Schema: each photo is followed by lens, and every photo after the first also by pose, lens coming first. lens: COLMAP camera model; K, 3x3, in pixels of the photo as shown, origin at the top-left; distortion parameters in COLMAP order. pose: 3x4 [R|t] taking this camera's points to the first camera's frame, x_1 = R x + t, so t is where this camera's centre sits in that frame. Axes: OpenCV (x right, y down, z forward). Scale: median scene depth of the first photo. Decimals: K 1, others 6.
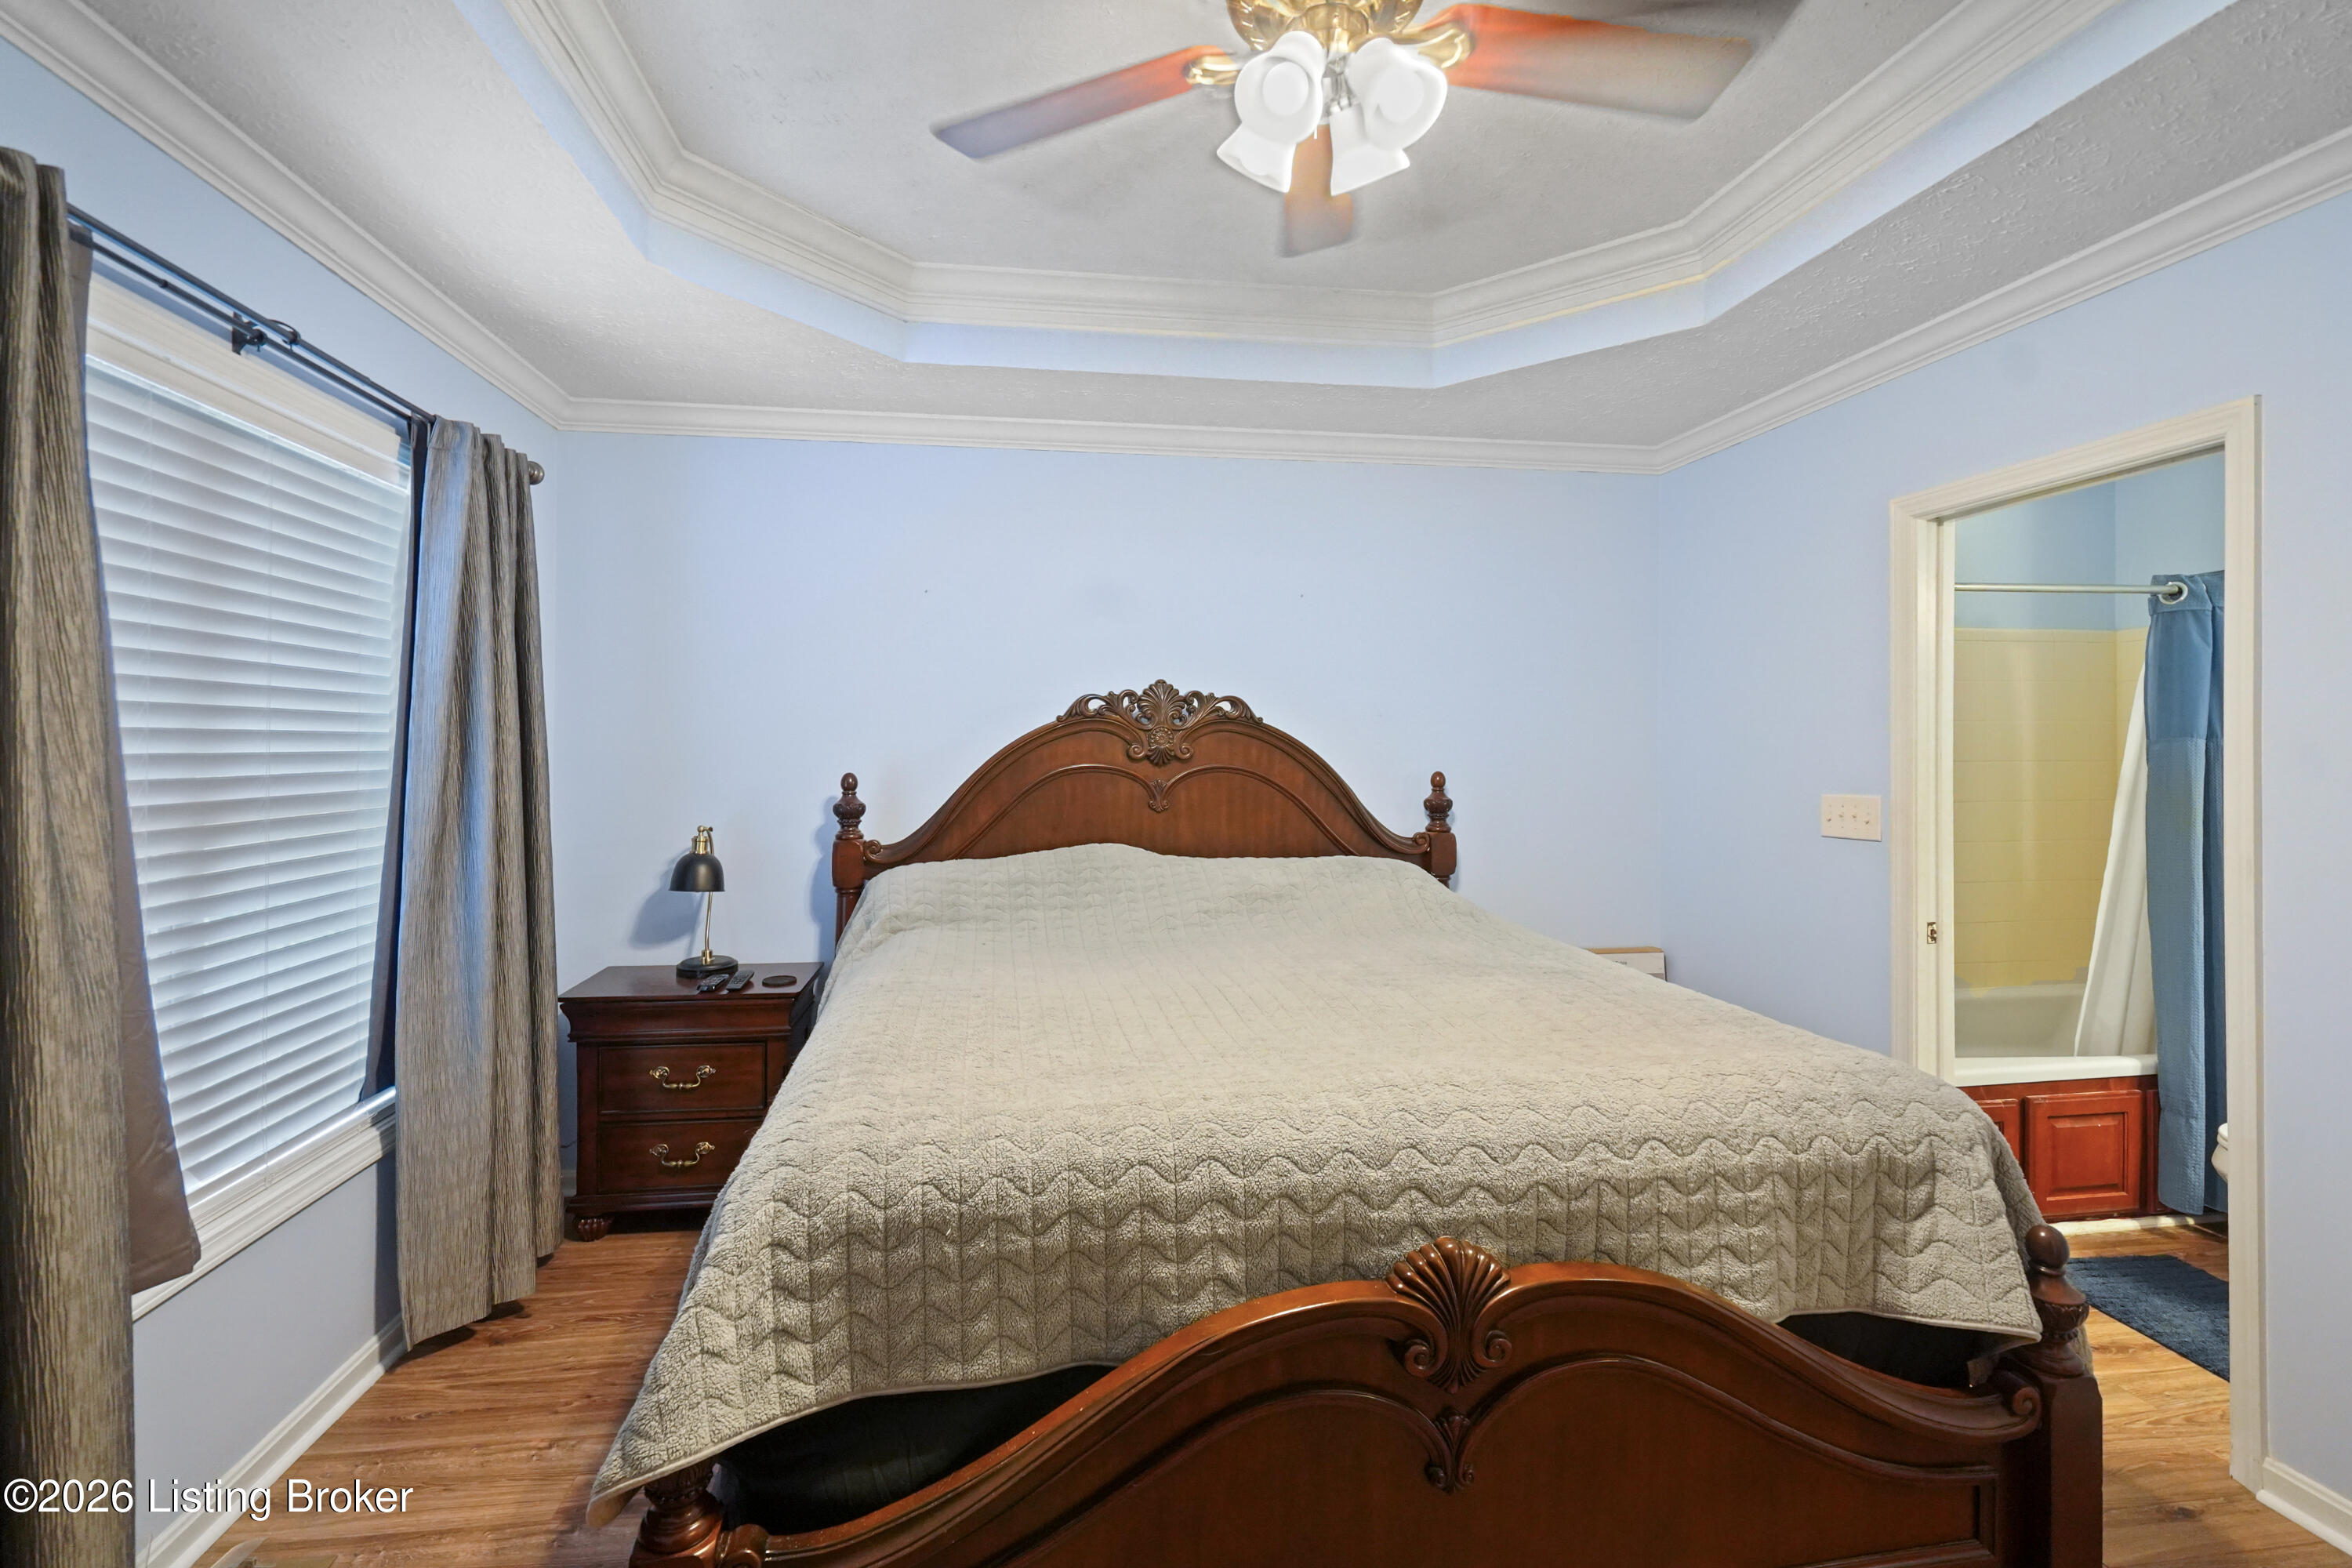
lens RADIAL K [[1081.4, 0, 1158.4], [0, 1081.4, 760.6], [0, 0, 1]] dist [-0.002909, 0.001324]
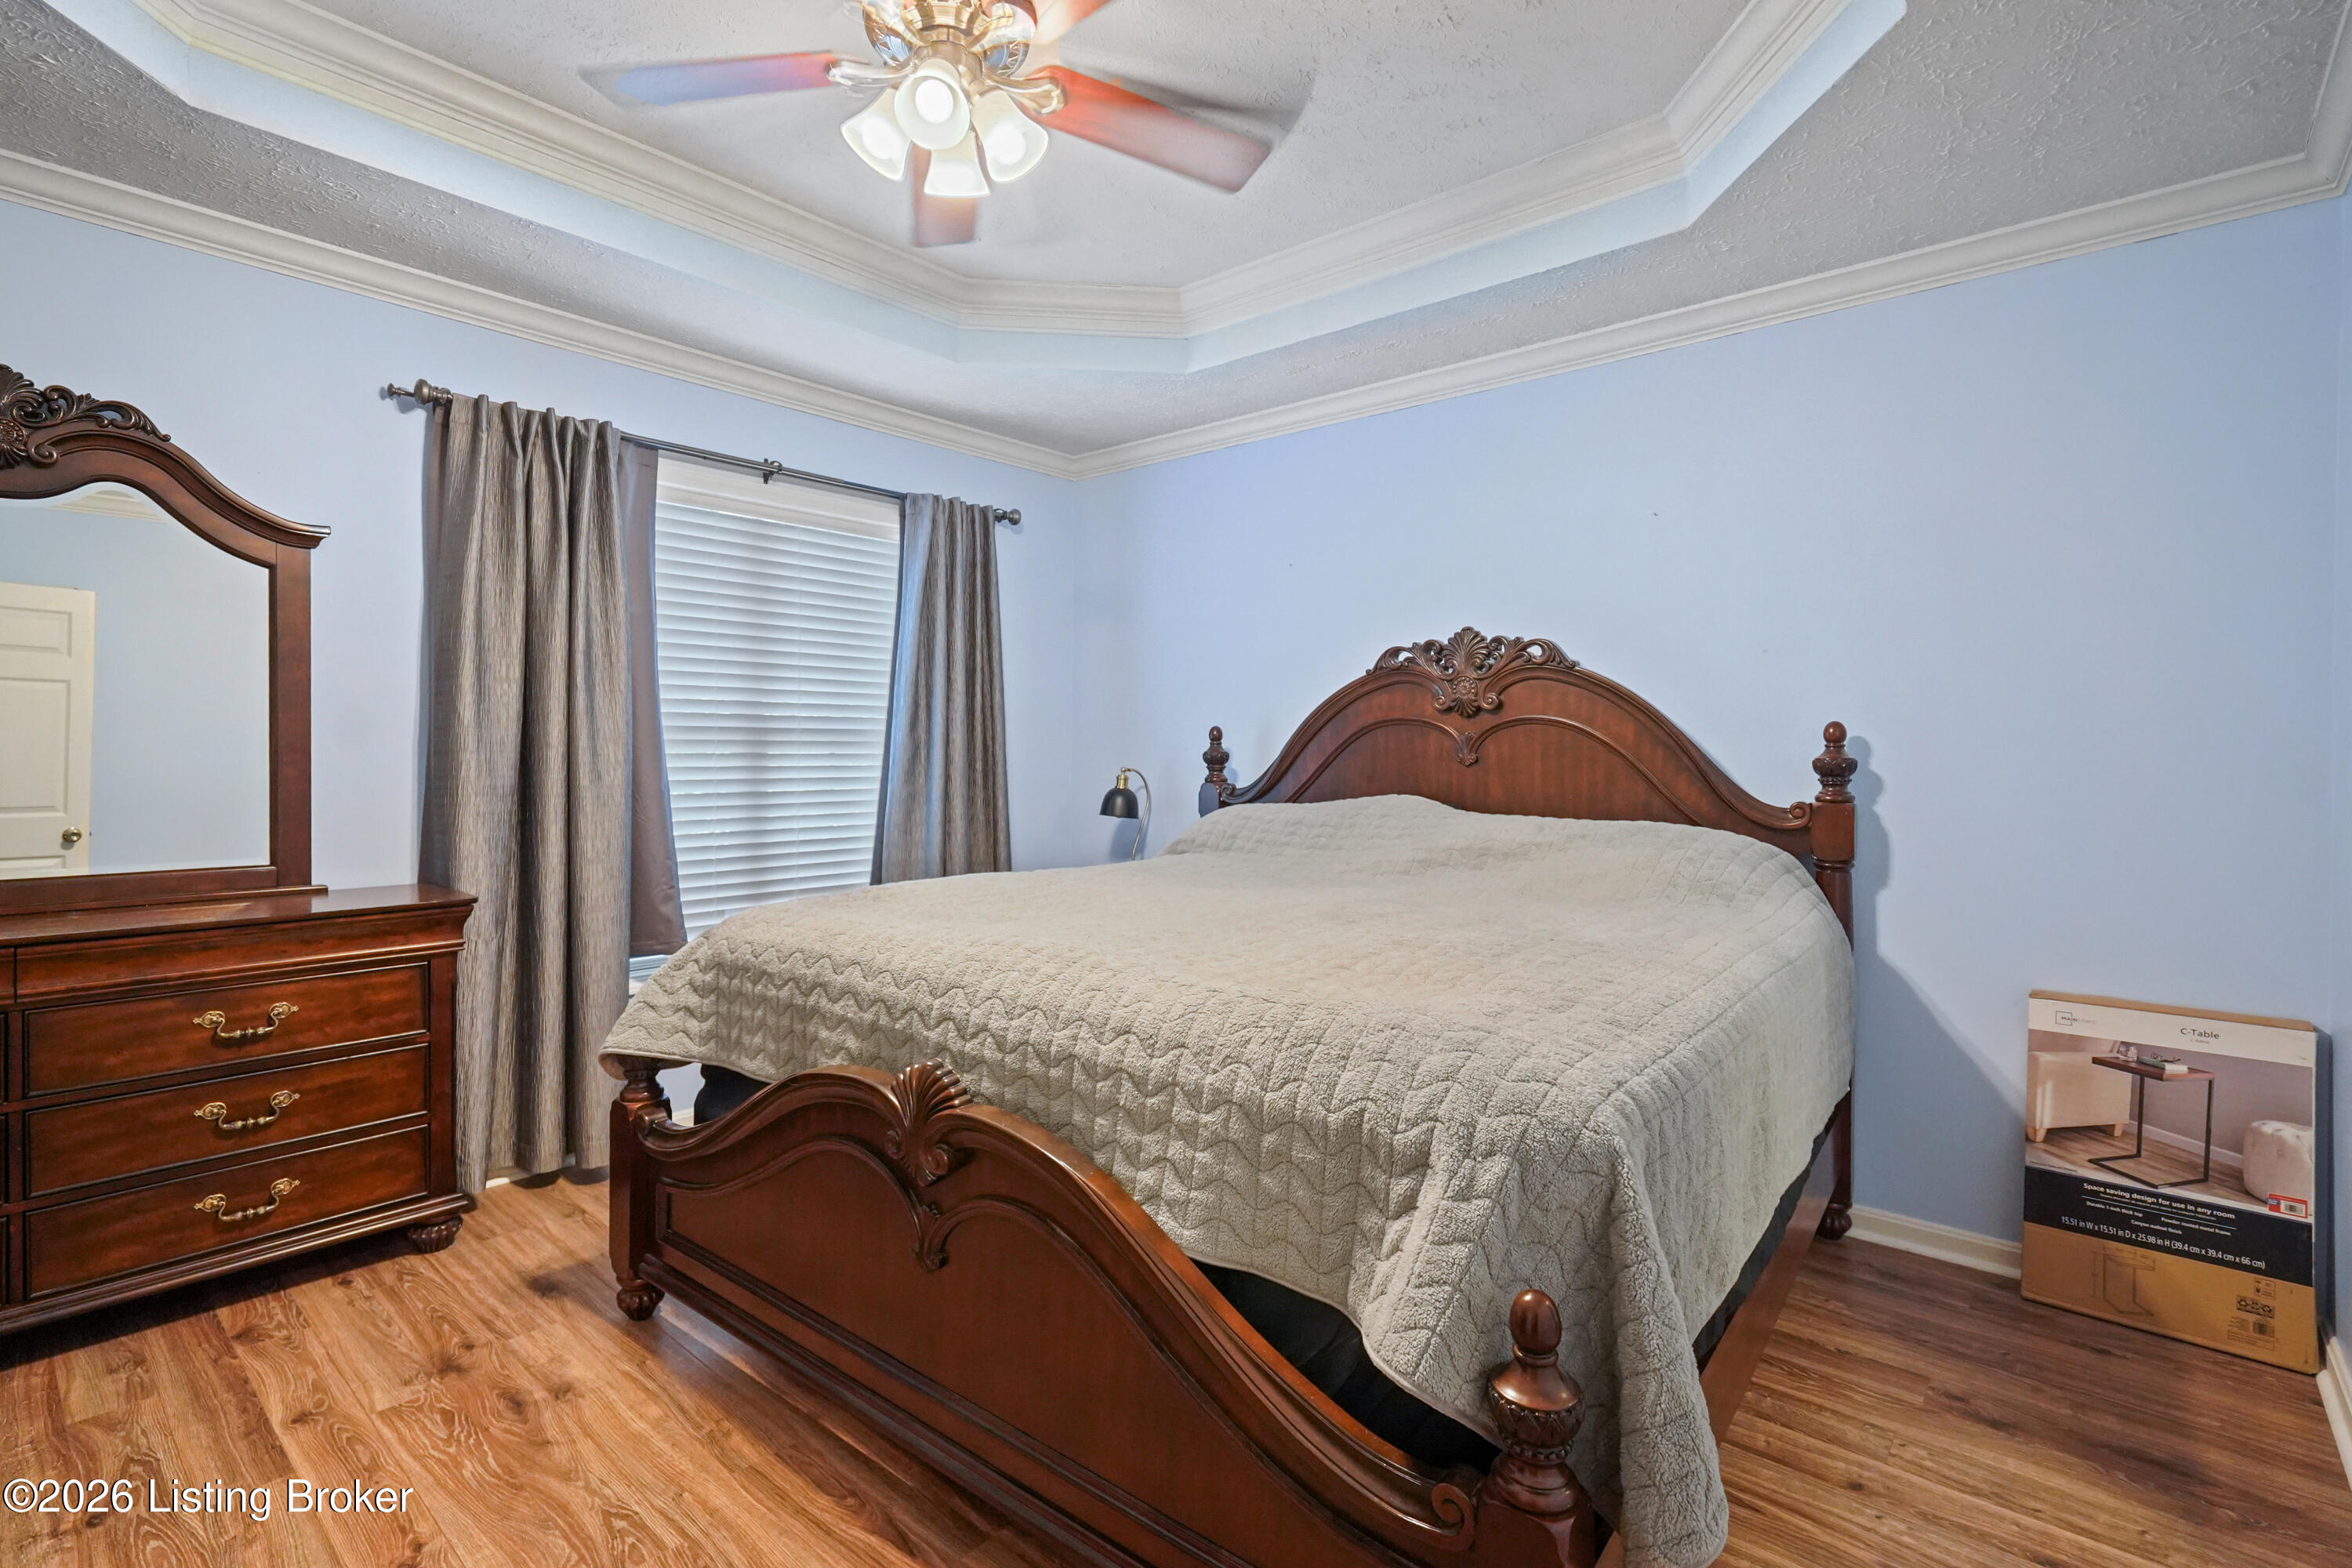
lens RADIAL K [[1081.4, 0, 1161.9], [0, 1081.4, 765.5], [0, 0, 1]] dist [-0.002909, 0.001324]
pose [[0.655558, 0.015595, -0.754984, 0.765201], [-0.016108, 0.999848, 0.006666, 0.063647], [0.754973, 0.007791, 0.655709, 0.237120]]
